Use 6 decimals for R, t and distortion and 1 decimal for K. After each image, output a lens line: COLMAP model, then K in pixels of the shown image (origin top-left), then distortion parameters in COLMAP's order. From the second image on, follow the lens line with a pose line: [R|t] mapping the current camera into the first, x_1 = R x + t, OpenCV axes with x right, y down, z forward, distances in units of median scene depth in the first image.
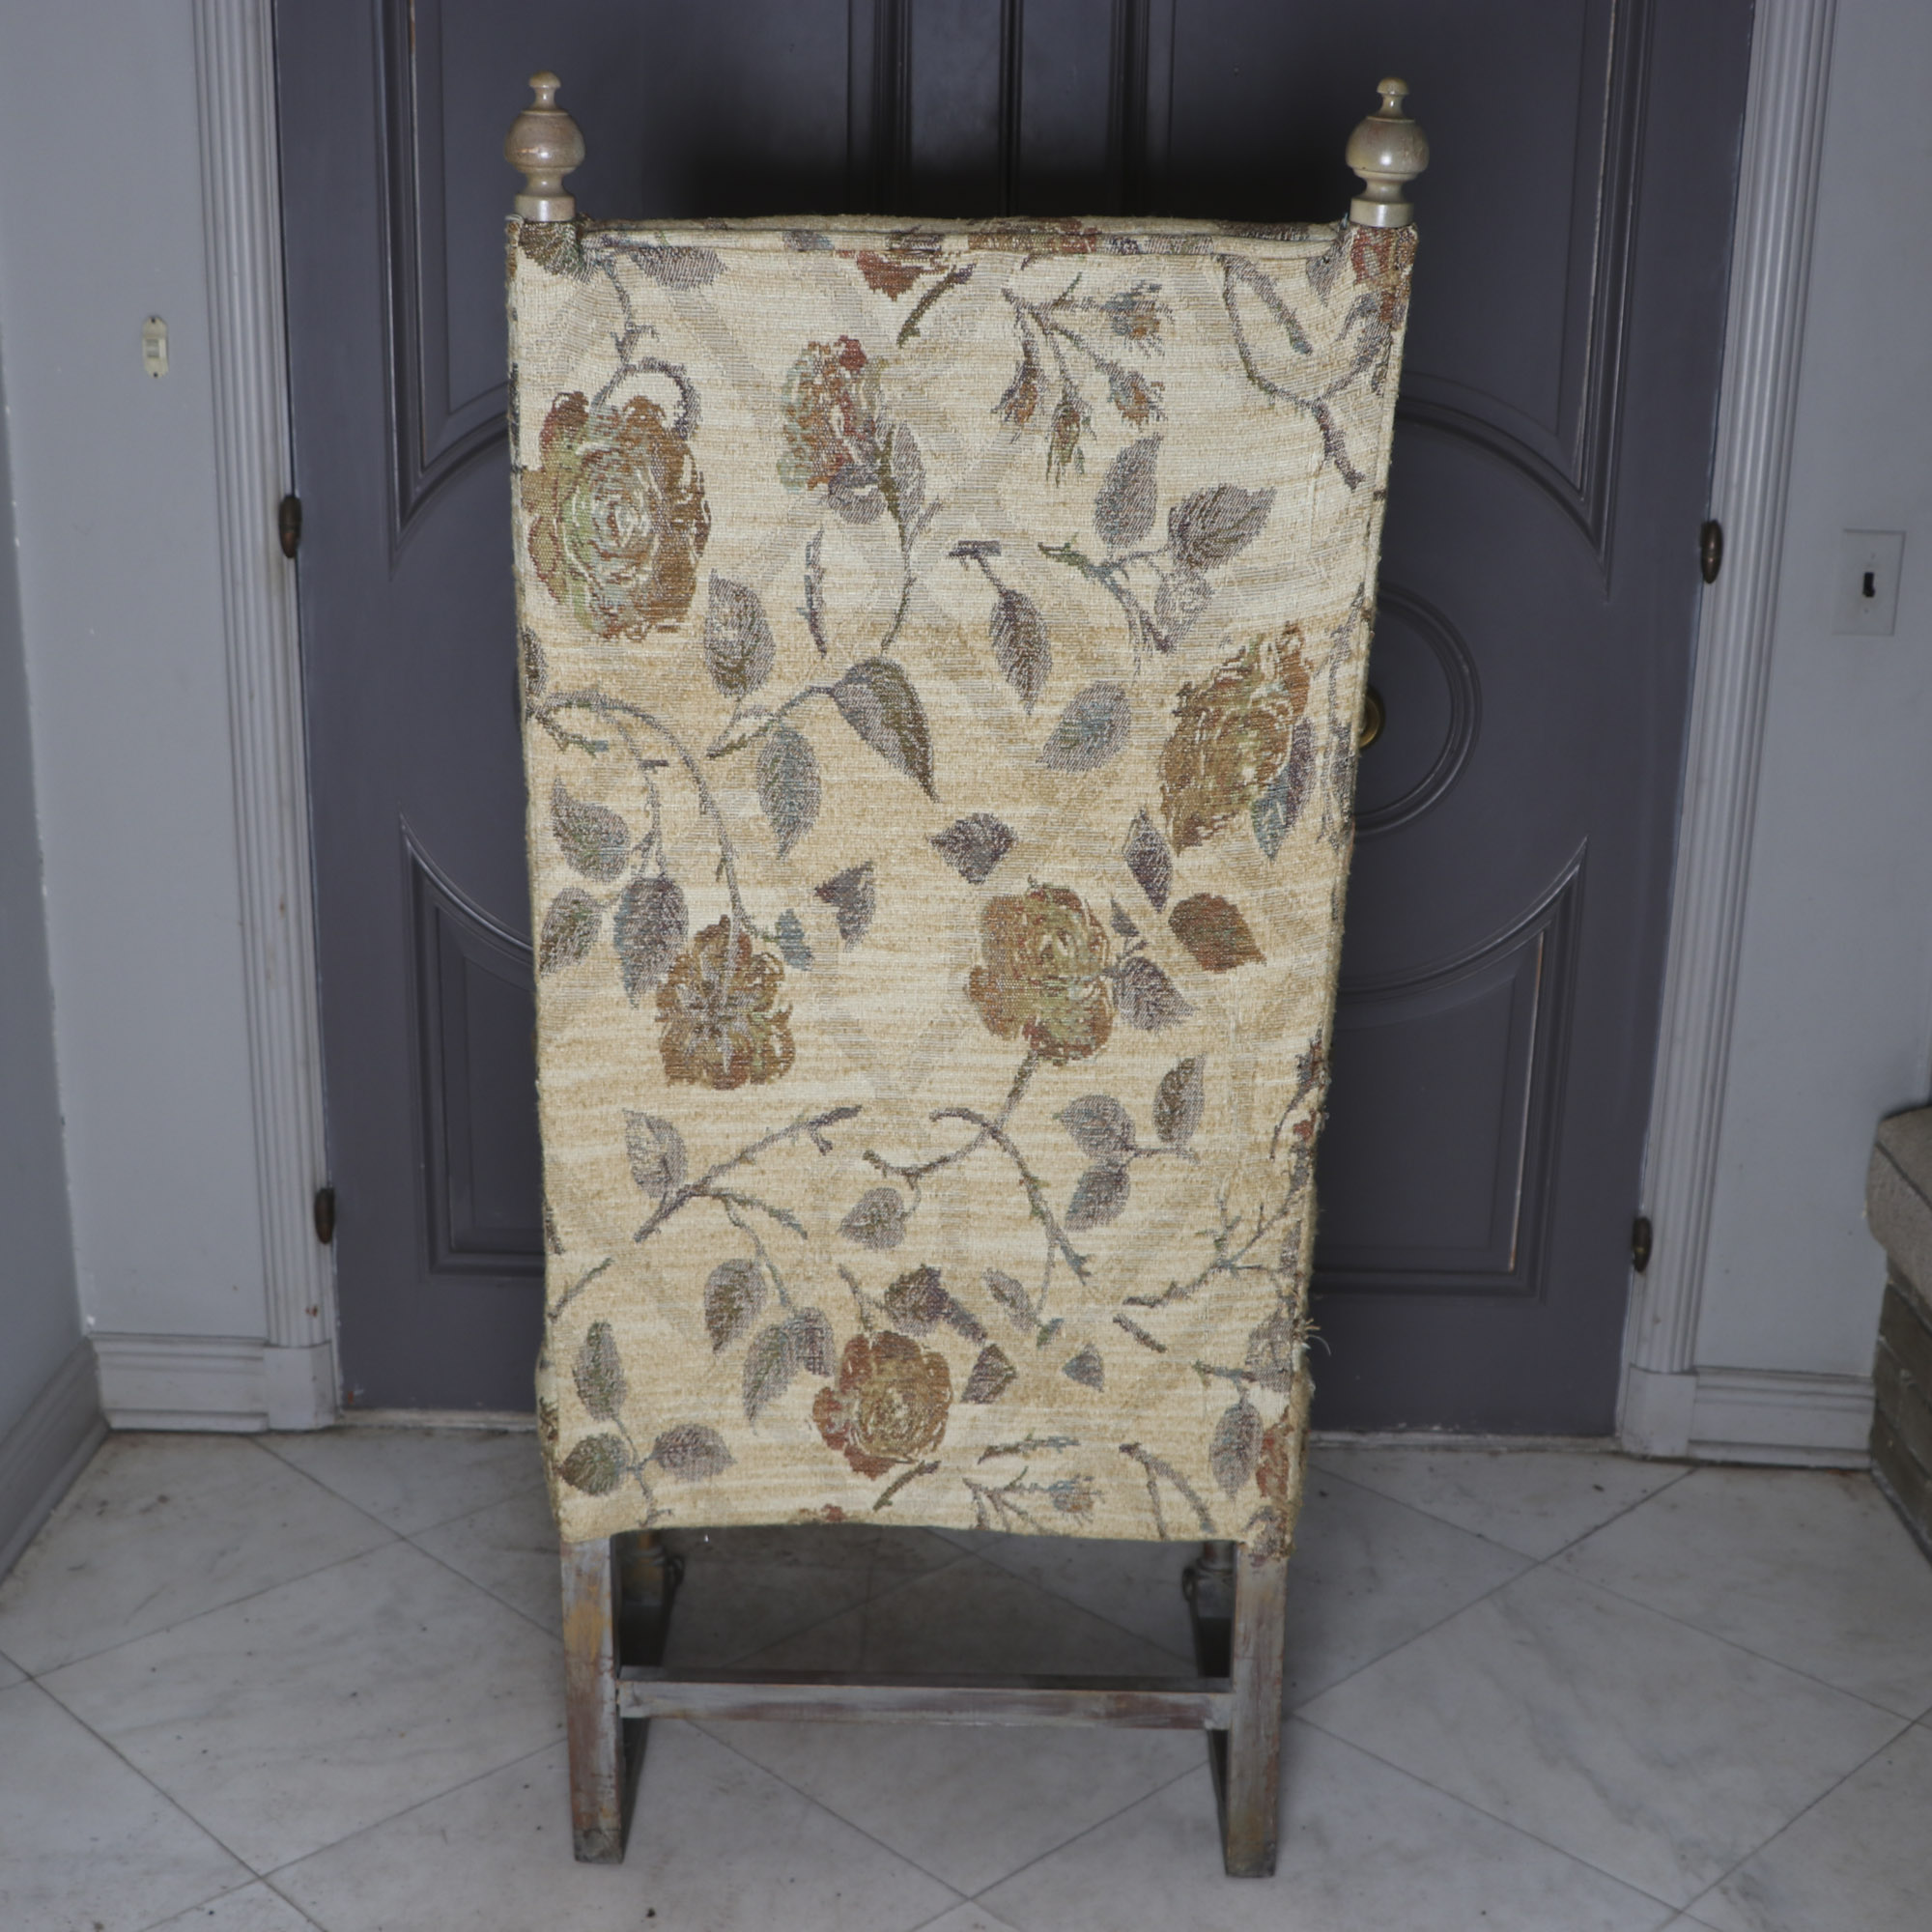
lens RADIAL K [[2619.5, 0, 966.0], [0, 2619.5, 966.0], [0, 0, 1]] dist [-0.089647, 0.021043]
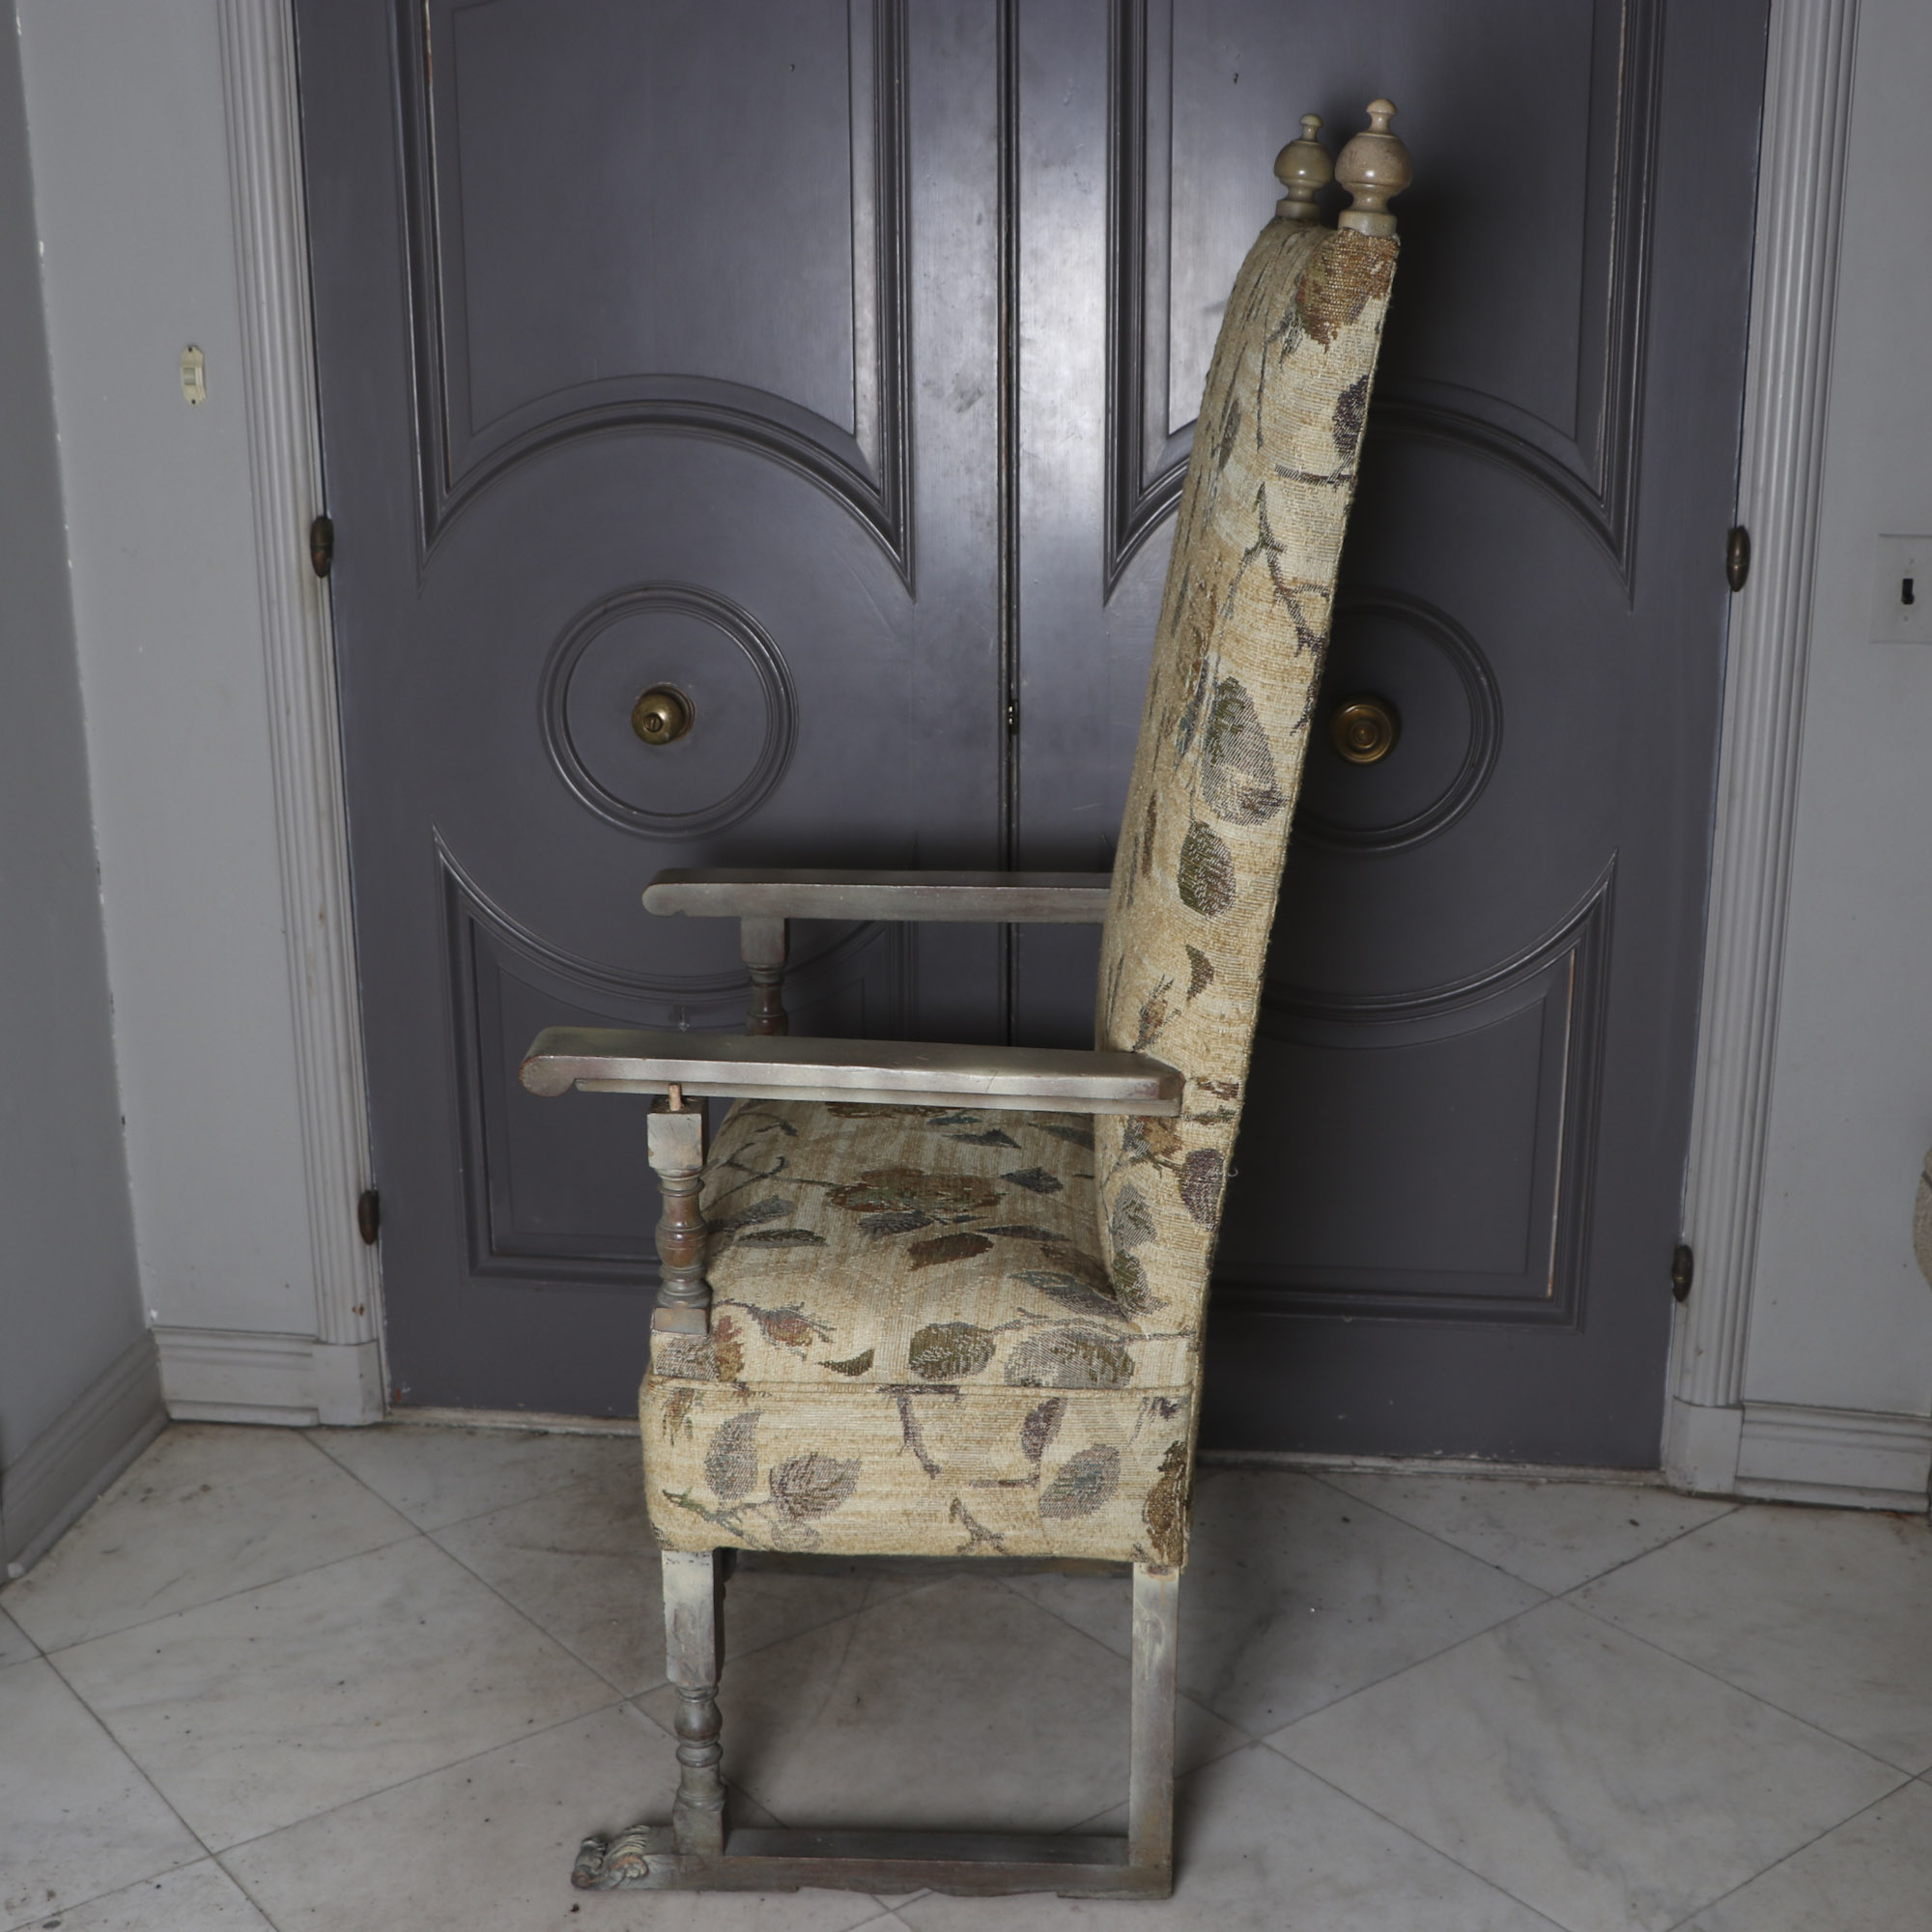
lens RADIAL K [[2619.5, 0, 966.0], [0, 2619.5, 966.0], [0, 0, 1]] dist [-0.089647, 0.021043]
pose [[0.993309, 0.008655, -0.115160, 0.110250], [-0.009400, 0.999938, -0.005930, 0.000816], [0.115102, 0.006973, 0.993329, 0.006058]]
